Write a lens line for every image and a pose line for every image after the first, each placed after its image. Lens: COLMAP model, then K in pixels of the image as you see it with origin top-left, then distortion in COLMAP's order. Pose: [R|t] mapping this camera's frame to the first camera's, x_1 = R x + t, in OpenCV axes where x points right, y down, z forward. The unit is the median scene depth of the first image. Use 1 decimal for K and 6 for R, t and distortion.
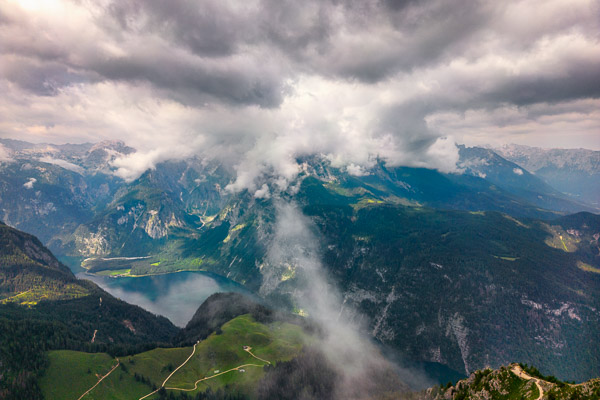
lens RADIAL K [[437.4, 0, 291.4], [0, 437.4, 195.1], [0, 0, 1]] dist [0.077507, -0.051103]
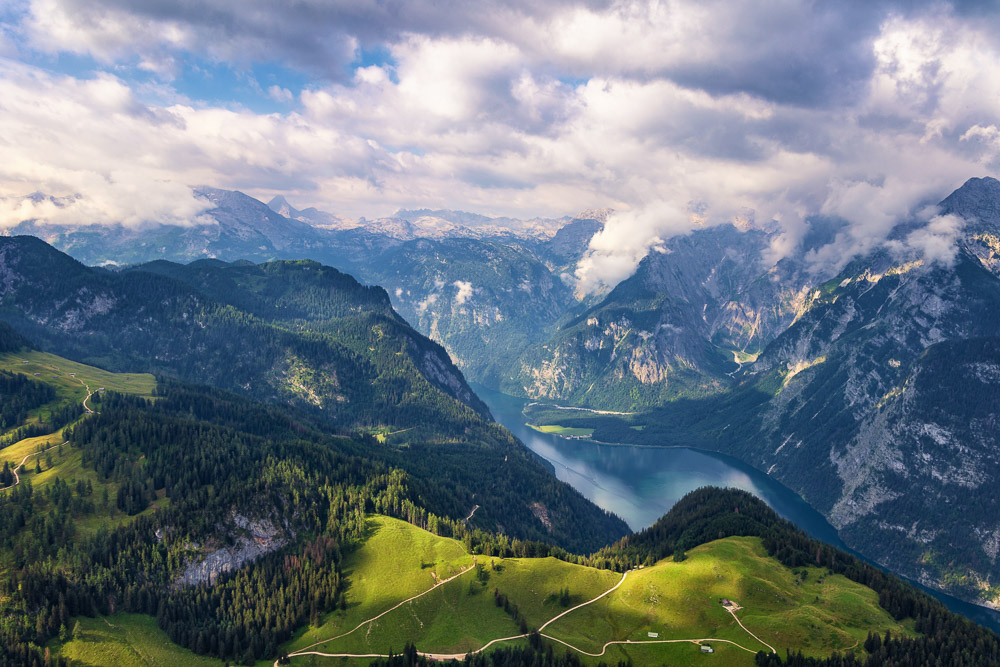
lens RADIAL K [[781.0, 0, 504.4], [0, 781.0, 323.1], [0, 0, 1]] dist [-0.000084, 0.003500]
pose [[0.846618, 0.068290, -0.527802, 0.063430], [-0.077194, 0.997003, 0.005176, 0.045055], [0.526574, 0.036361, 0.849352, 0.118764]]
